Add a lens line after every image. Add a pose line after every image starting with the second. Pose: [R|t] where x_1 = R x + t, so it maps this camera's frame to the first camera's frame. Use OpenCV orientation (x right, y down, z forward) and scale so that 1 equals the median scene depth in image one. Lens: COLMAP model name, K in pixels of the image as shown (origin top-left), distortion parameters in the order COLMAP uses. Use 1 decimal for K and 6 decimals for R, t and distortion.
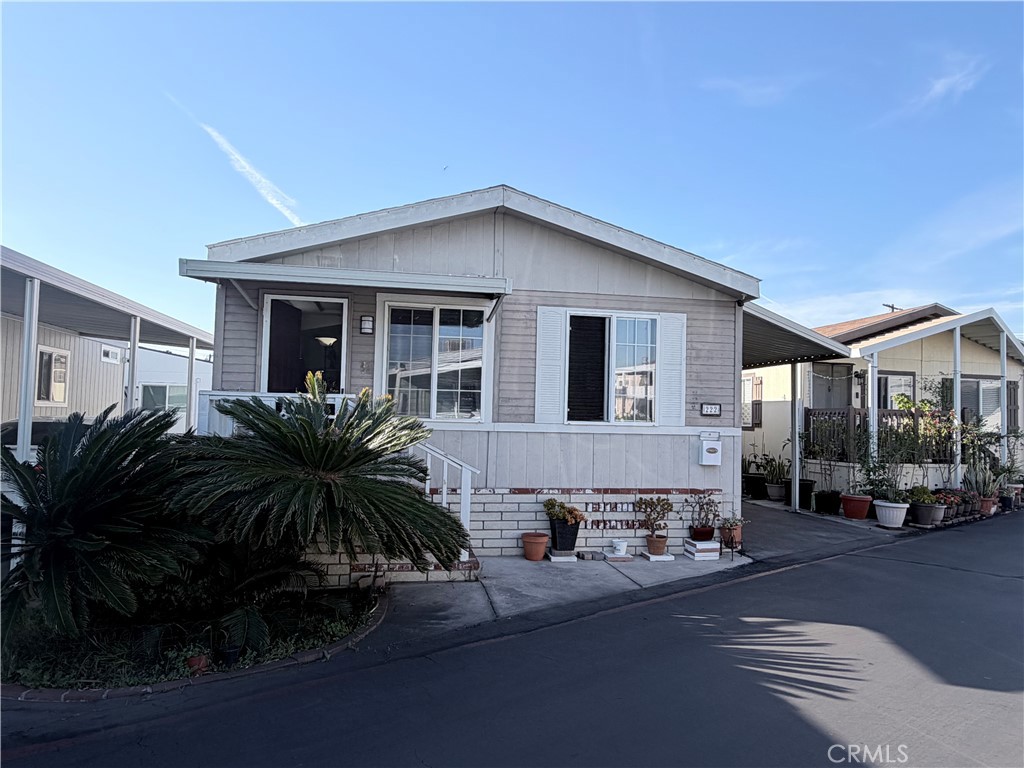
lens RADIAL K [[690.4, 0, 512.9], [0, 690.4, 389.2], [0, 0, 1]] dist [-0.026421, 0.037616]
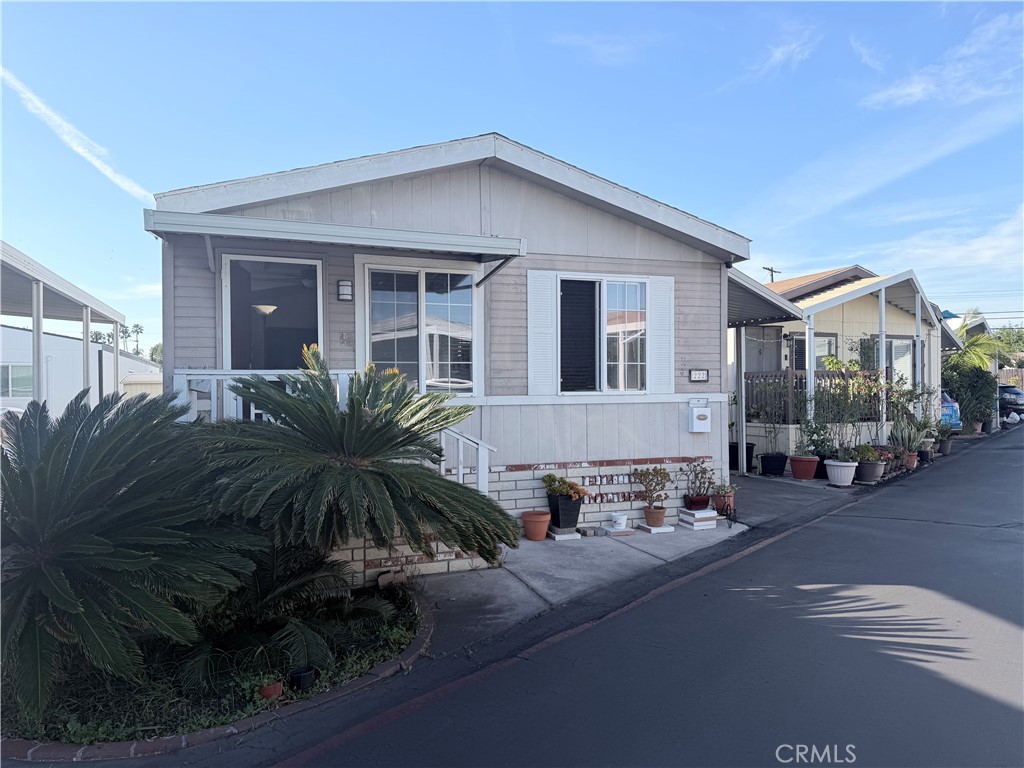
lens RADIAL K [[713.8, 0, 476.1], [0, 713.8, 395.2], [0, 0, 1]] dist [0.043073, -0.053340]
pose [[0.983390, -0.032912, 0.178494, -0.211970], [0.023997, 0.998365, 0.051875, -0.002536], [-0.179909, -0.046730, 0.982573, 0.062804]]
